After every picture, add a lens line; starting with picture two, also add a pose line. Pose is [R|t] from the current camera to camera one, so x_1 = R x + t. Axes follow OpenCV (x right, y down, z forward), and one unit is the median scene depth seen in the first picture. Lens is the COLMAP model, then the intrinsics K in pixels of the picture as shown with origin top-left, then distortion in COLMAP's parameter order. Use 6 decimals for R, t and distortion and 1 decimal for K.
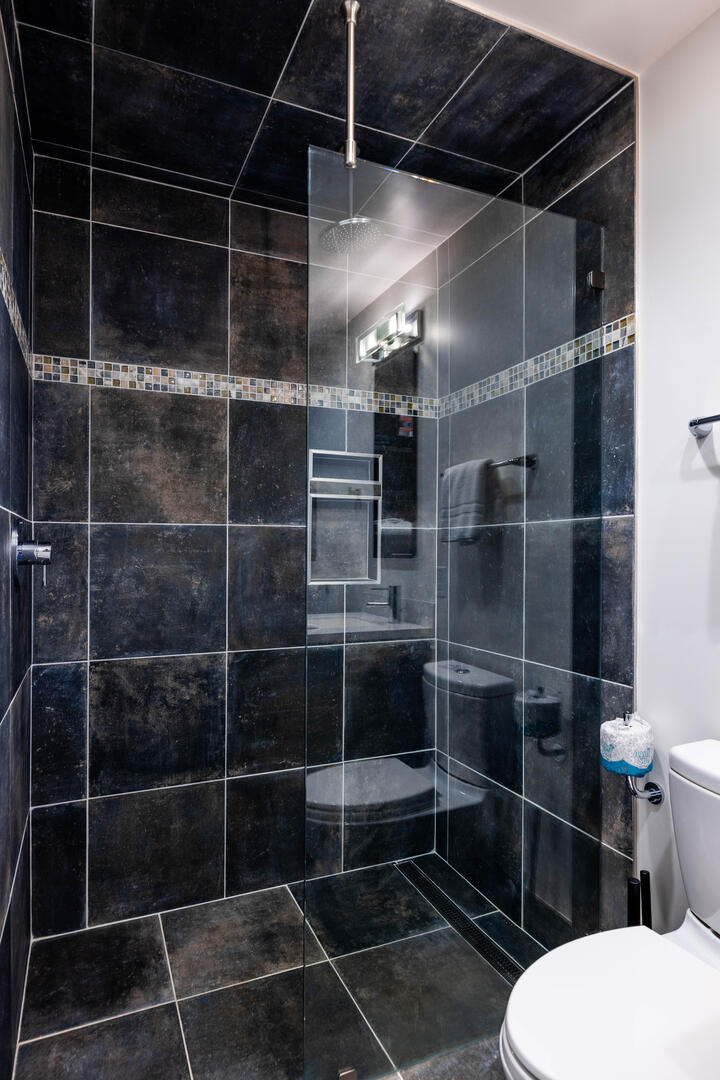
lens RADIAL K [[618.7, 0, 348.9], [0, 618.7, 558.1], [0, 0, 1]] dist [0.005603, -0.004824]
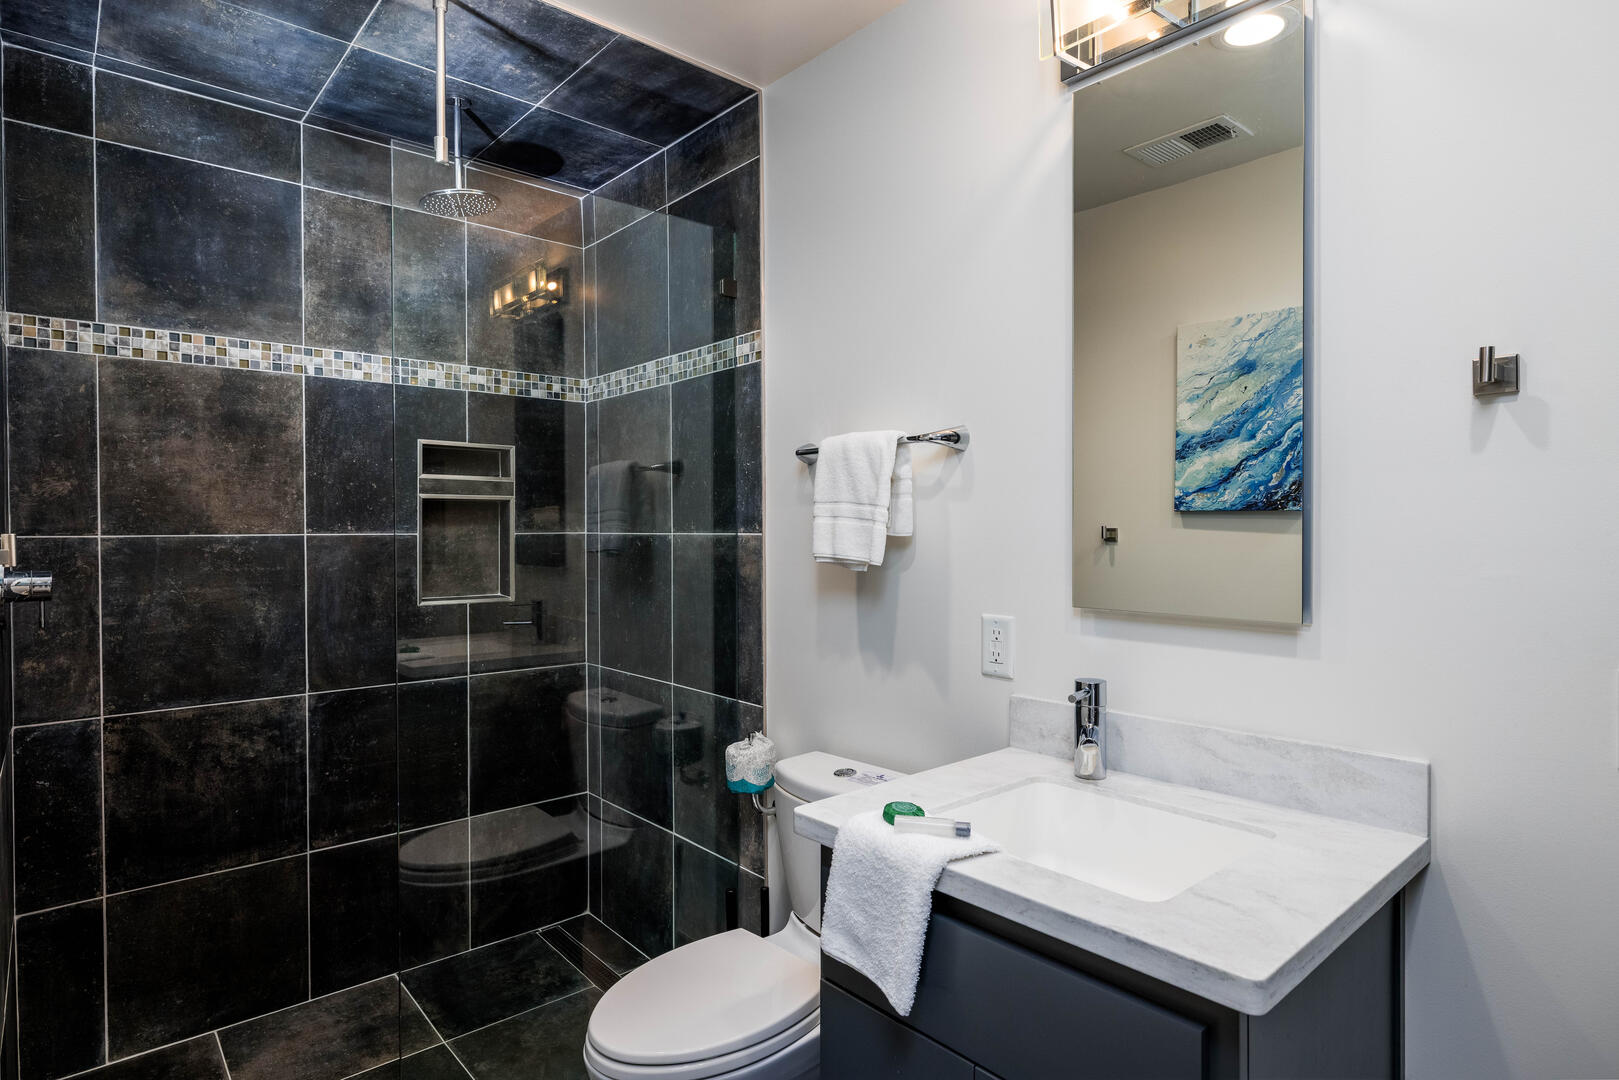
lens RADIAL K [[881.9, 0, 809.2], [0, 881.9, 552.9], [0, 0, 1]] dist [0.000537, -0.000983]
pose [[0.952471, -0.011257, 0.304420, 0.078860], [0.005068, 0.999764, 0.021115, -0.053400], [-0.304586, -0.018569, 0.952304, -0.289304]]
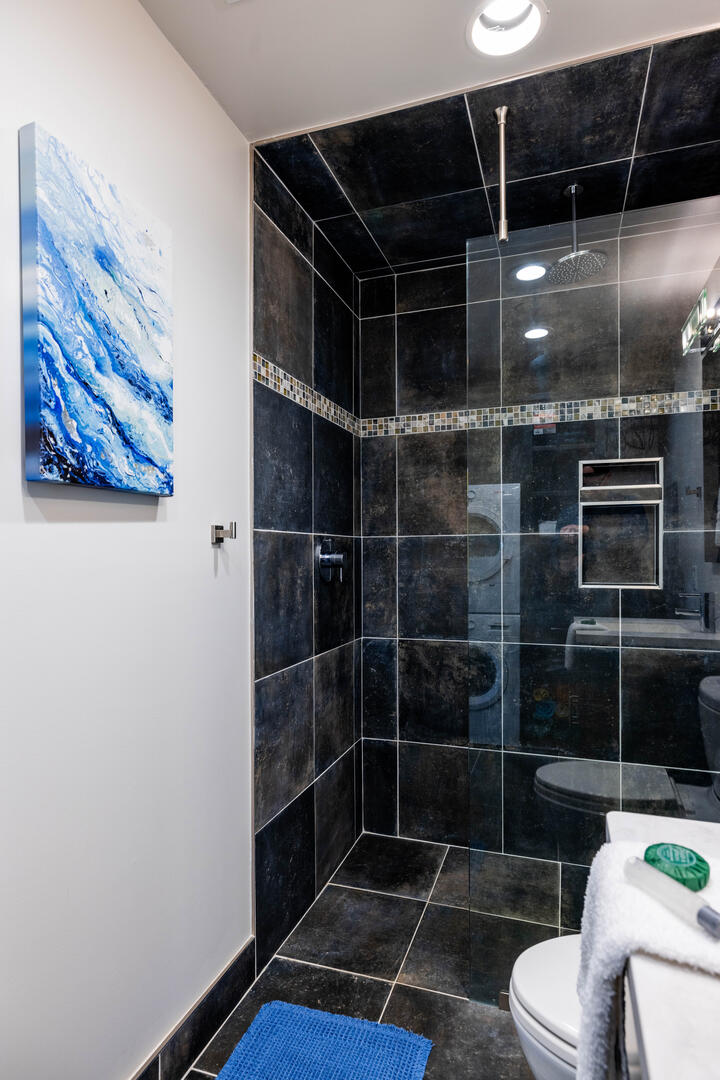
lens RADIAL K [[618.7, 0, 342.4], [0, 618.7, 555.5], [0, 0, 1]] dist [0.005603, -0.004824]
pose [[0.728410, -0.003026, -0.685135, 0.408066], [0.000340, 0.999992, -0.004055, -0.009229], [0.685141, 0.002721, 0.728405, -0.064319]]
